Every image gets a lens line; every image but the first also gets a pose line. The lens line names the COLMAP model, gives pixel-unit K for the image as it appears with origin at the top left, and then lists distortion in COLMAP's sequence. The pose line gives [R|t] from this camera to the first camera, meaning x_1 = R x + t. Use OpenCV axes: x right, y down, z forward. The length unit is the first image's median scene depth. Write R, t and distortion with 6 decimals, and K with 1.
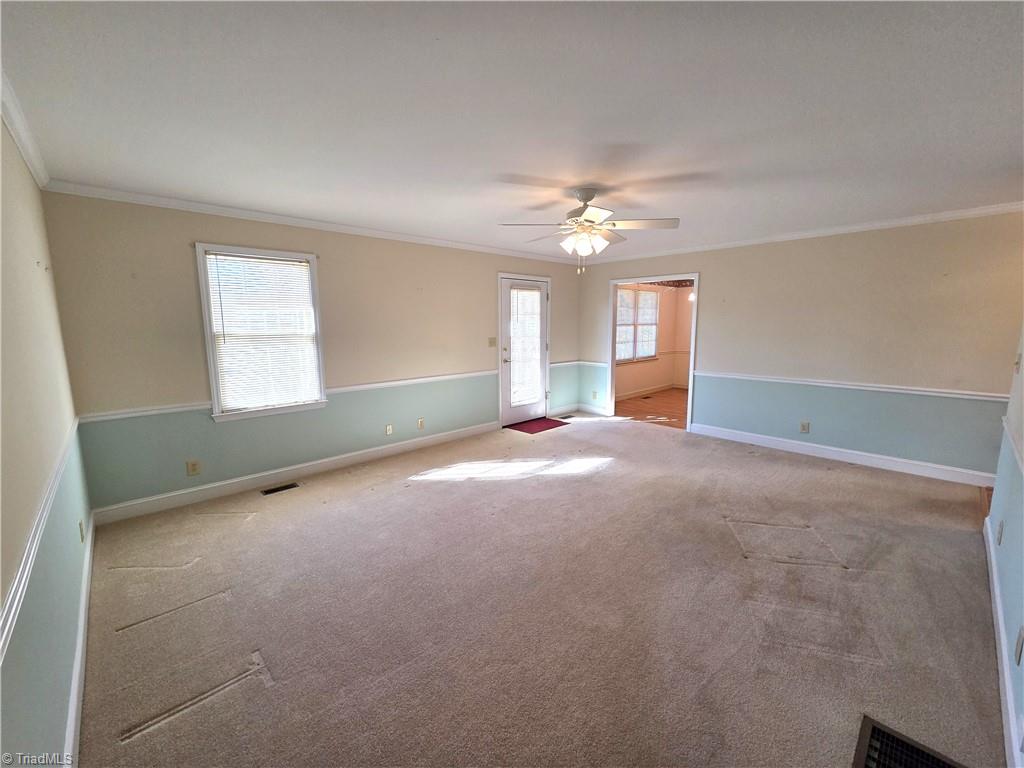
lens RADIAL K [[423.5, 0, 514.1], [0, 423.5, 379.6], [0, 0, 1]] dist [0.008619, 0.000116]
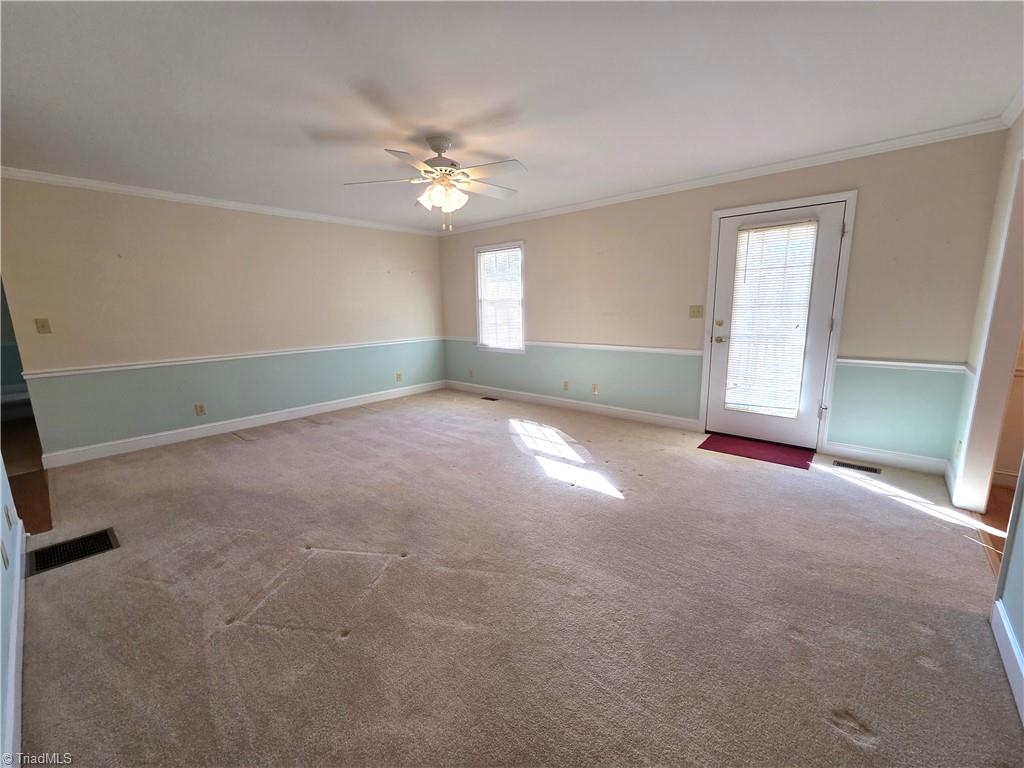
lens RADIAL K [[413.3, 0, 513.1], [0, 413.3, 382.5], [0, 0, 1]] dist [0.001813, 0.000278]
pose [[0.101942, 0.196386, -0.975213, 0.649231], [-0.112305, 0.976325, 0.184870, -0.066212], [0.988431, 0.090675, 0.121584, 0.612055]]
